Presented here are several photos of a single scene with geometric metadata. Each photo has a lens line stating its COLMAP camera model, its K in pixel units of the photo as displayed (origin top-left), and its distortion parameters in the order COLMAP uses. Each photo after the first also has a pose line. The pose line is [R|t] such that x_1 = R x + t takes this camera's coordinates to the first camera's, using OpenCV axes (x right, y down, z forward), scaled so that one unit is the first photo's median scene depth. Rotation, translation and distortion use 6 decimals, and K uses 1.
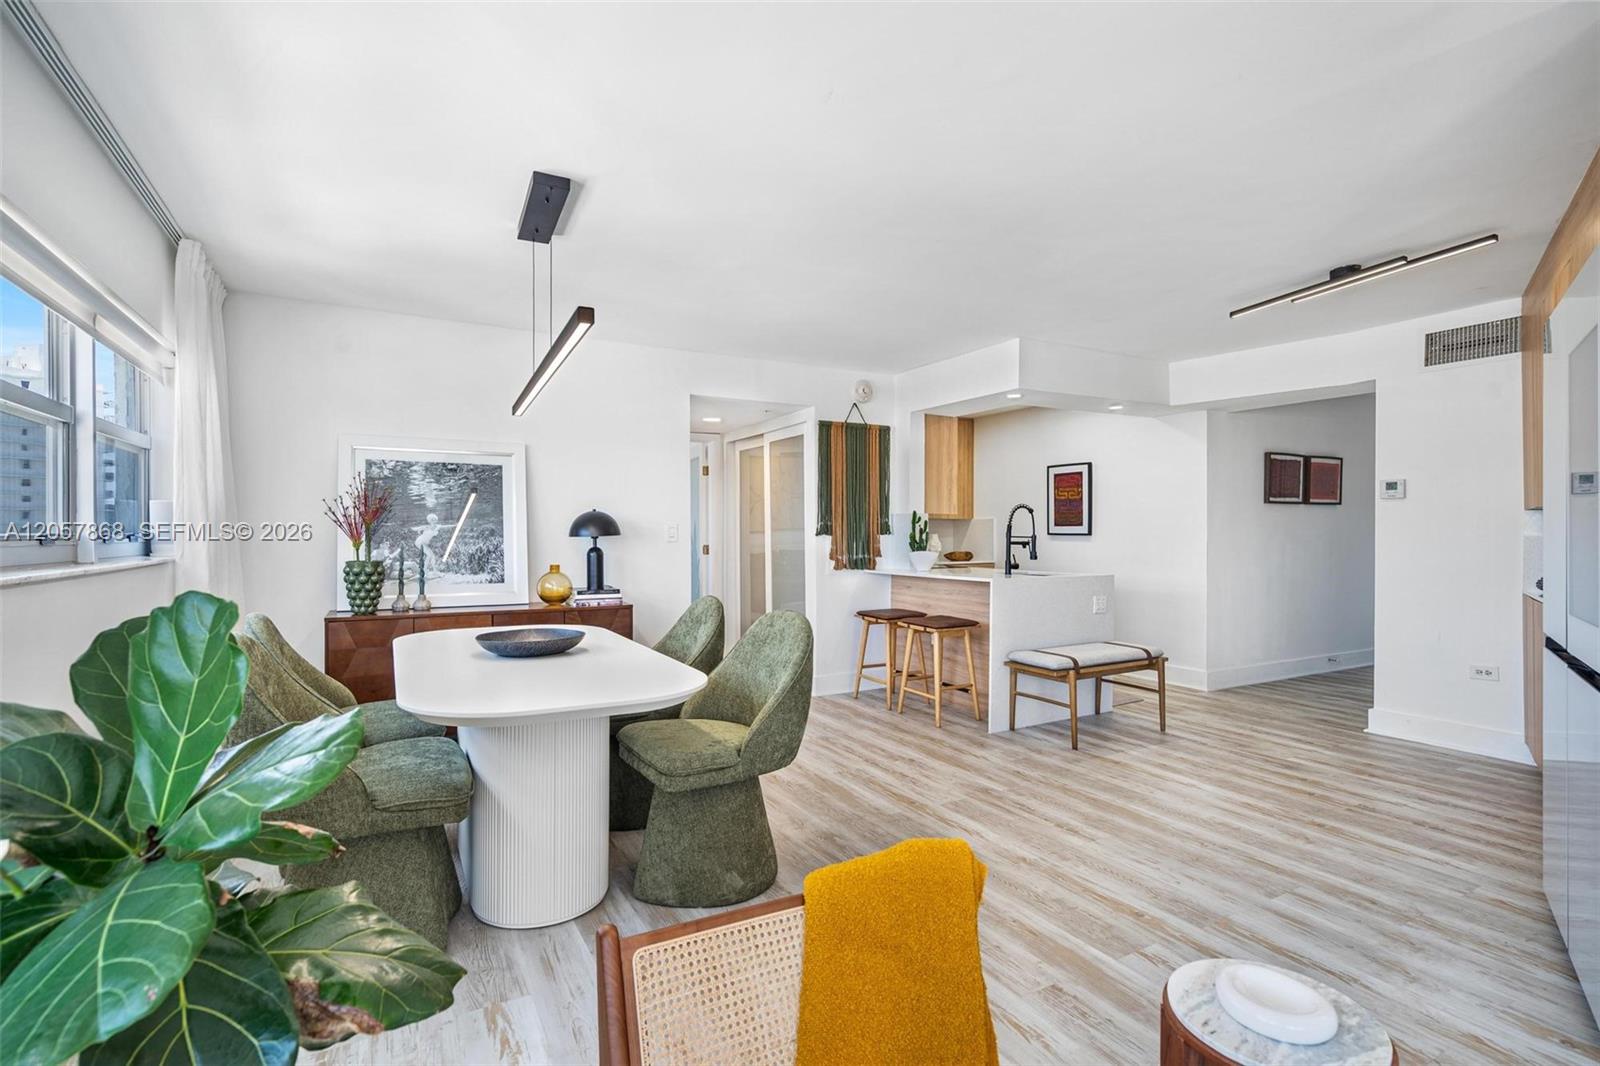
lens RADIAL K [[762.0, 0, 801.6], [0, 762.0, 541.3], [0, 0, 1]] dist [0.000582, 0.003267]
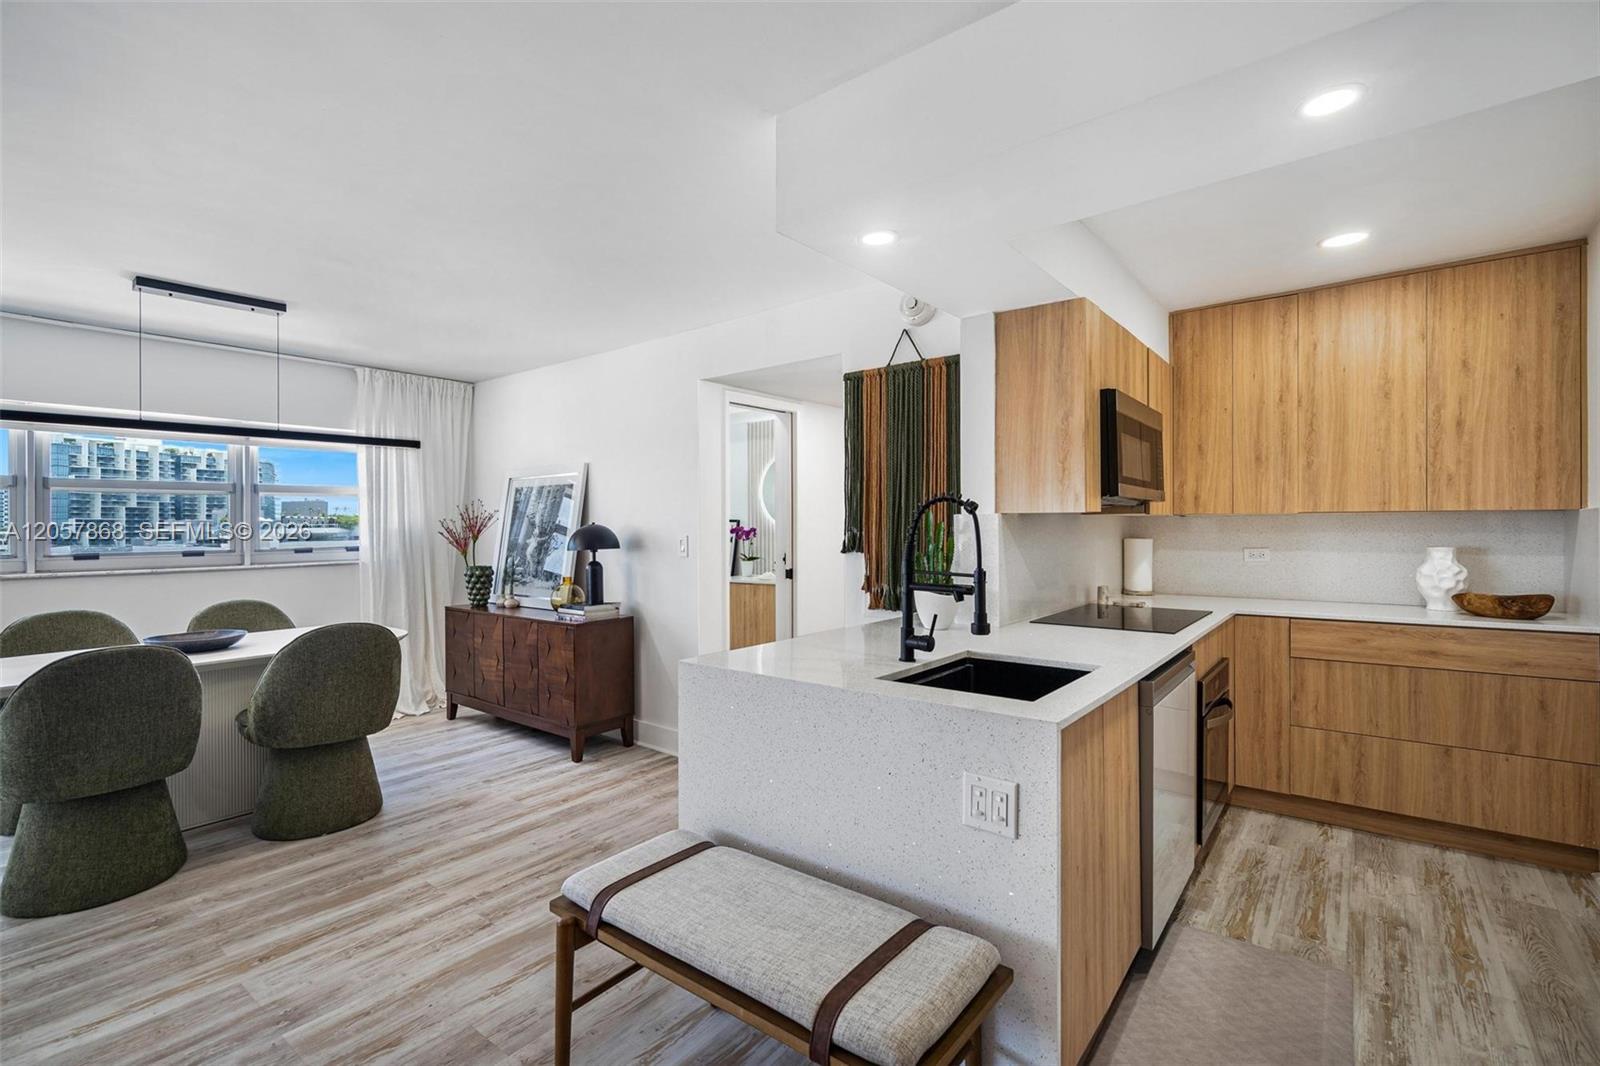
lens RADIAL K [[737.8, 0, 805.1], [0, 737.8, 524.5], [0, 0, 1]] dist [-0.001411, 0.004143]
pose [[0.385194, -0.005175, -0.922821, 0.739865], [-0.000048, 0.999984, -0.005627, -0.035004], [0.922836, 0.002212, 0.385187, 0.926616]]
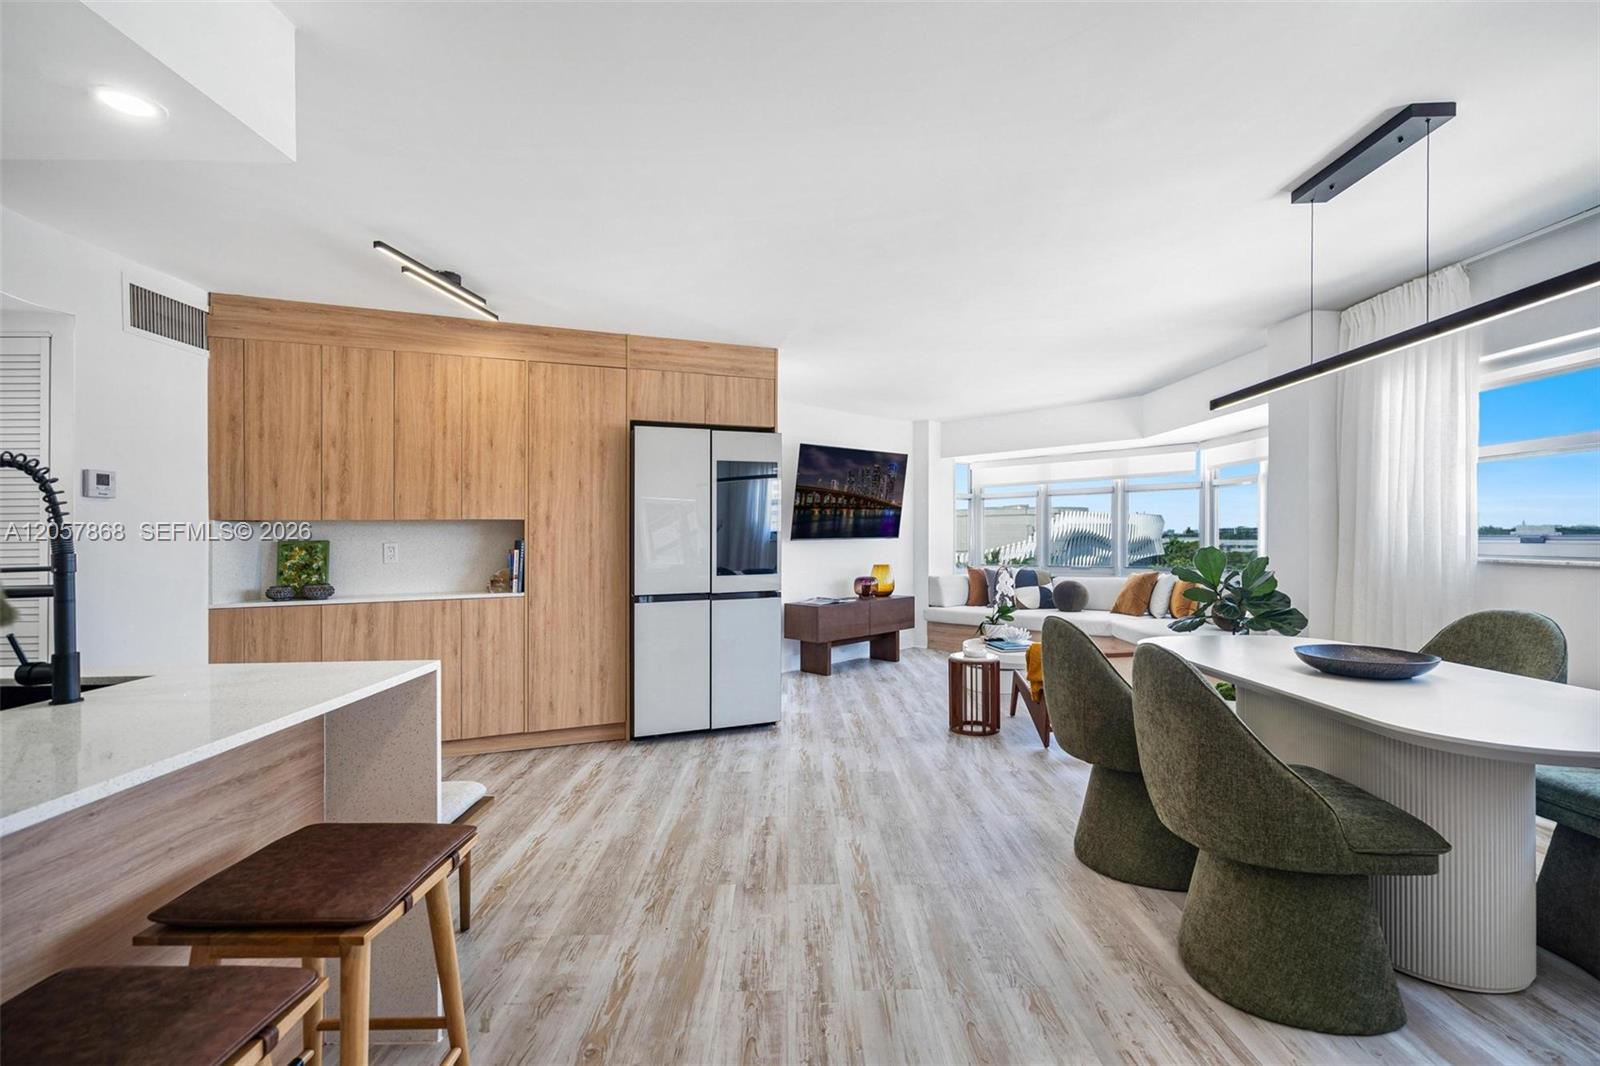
lens RADIAL K [[737.8, 0, 792.6], [0, 737.8, 537.9], [0, 0, 1]] dist [-0.001411, 0.004143]
pose [[-0.874318, 0.005919, 0.485318, -0.119209], [0.015505, 0.999756, 0.015741, -0.023004], [-0.485106, 0.021287, -0.874196, 1.303622]]
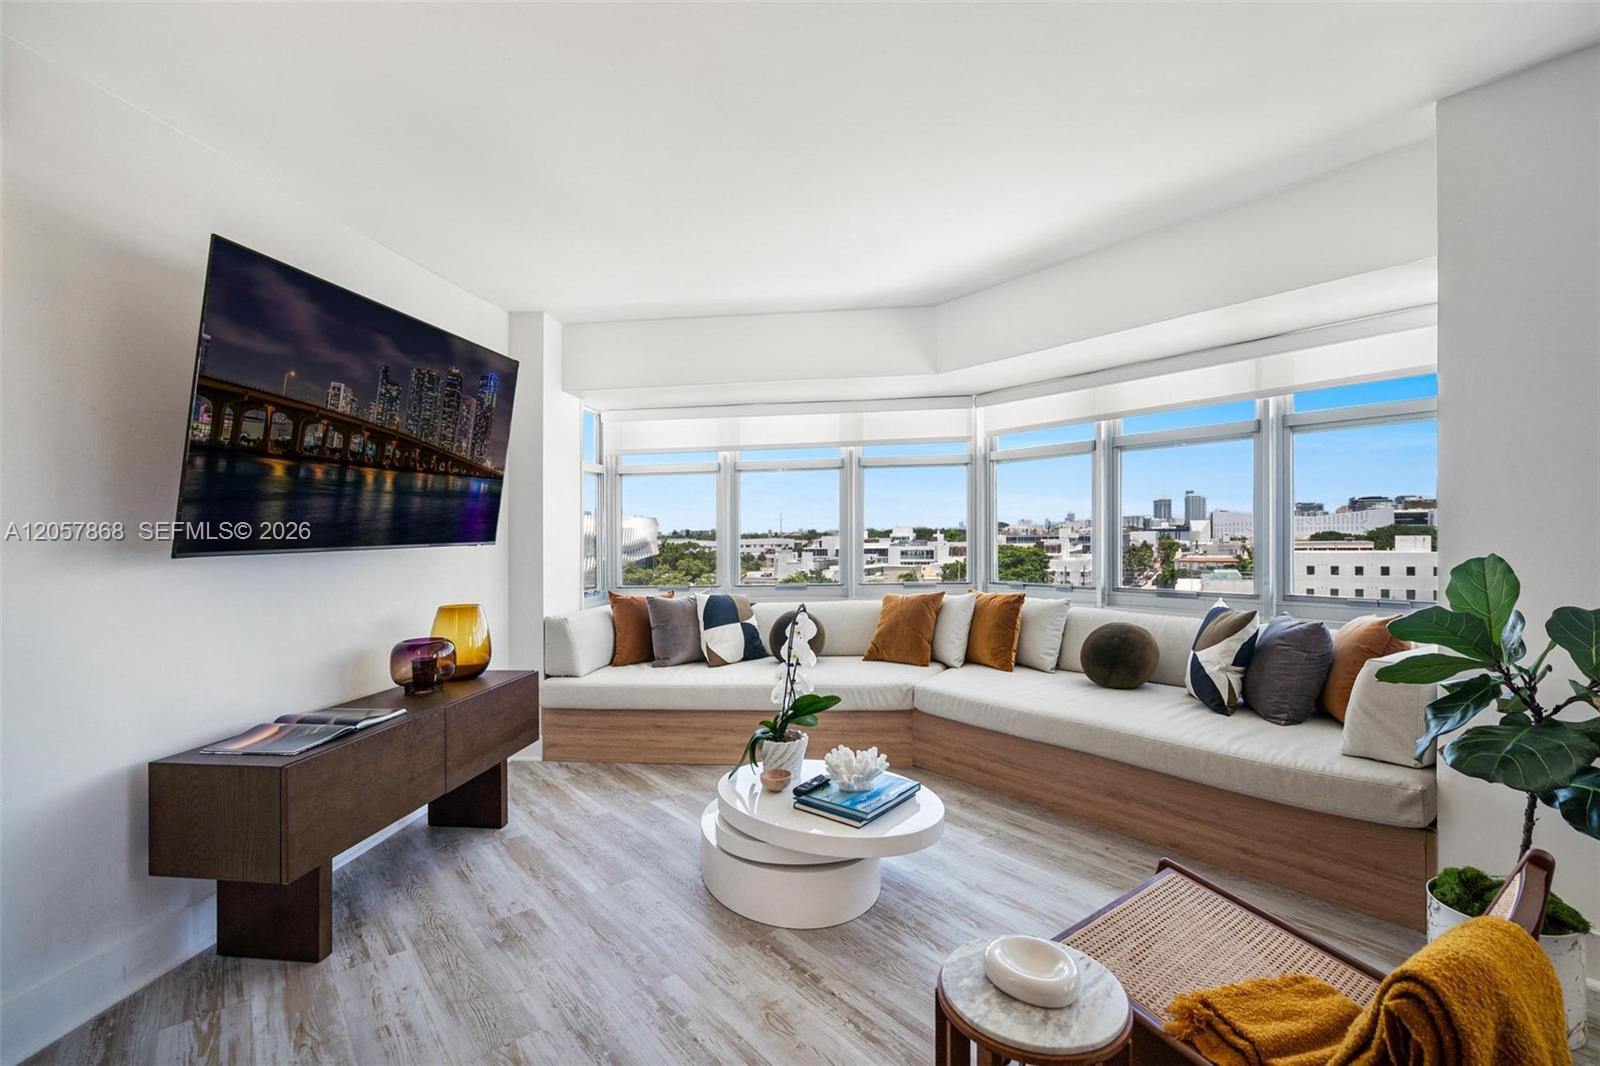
lens RADIAL K [[737.8, 0, 801.1], [0, 737.8, 522.0], [0, 0, 1]] dist [-0.001411, 0.004143]
pose [[-0.987148, 0.014398, -0.159158, 0.295293], [0.014497, 0.999895, 0.000538, -0.010457], [0.159149, -0.001776, -0.987253, 0.519623]]
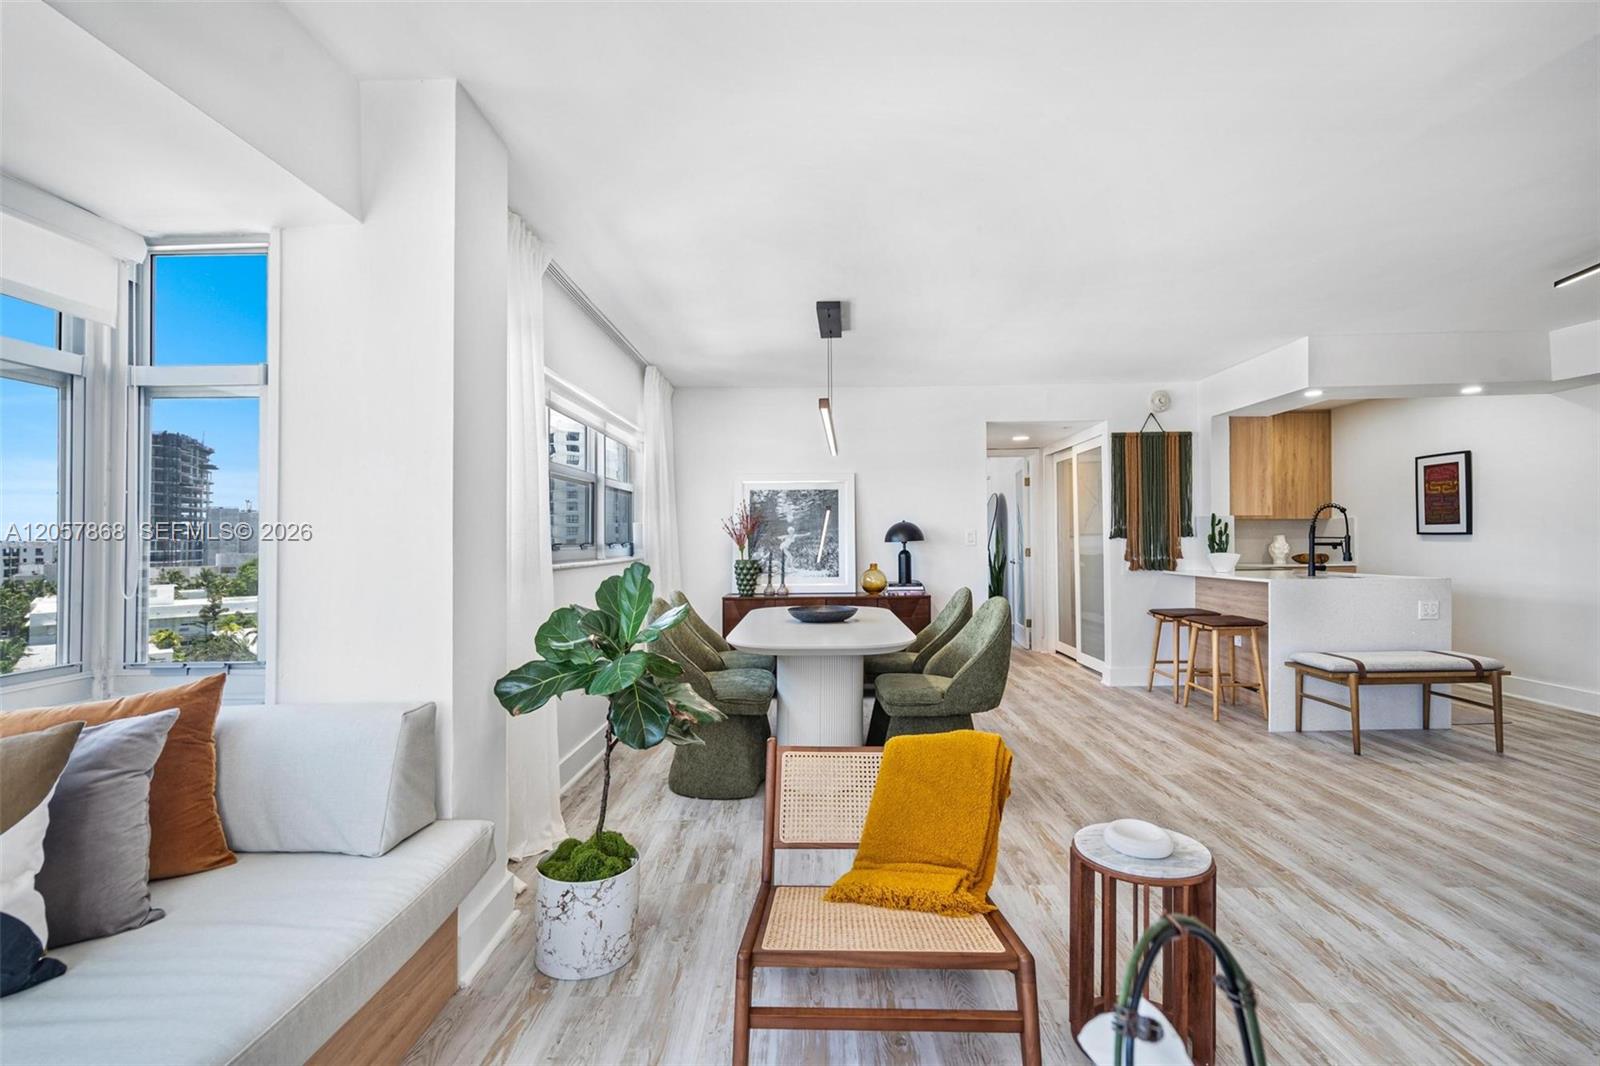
lens RADIAL K [[737.8, 0, 804.9], [0, 737.8, 546.2], [0, 0, 1]] dist [-0.001411, 0.004143]
pose [[0.868852, -0.007750, -0.495011, 0.205883], [0.007413, 0.999969, -0.002644, 0.003364], [0.495017, -0.001373, 0.868882, -0.165516]]
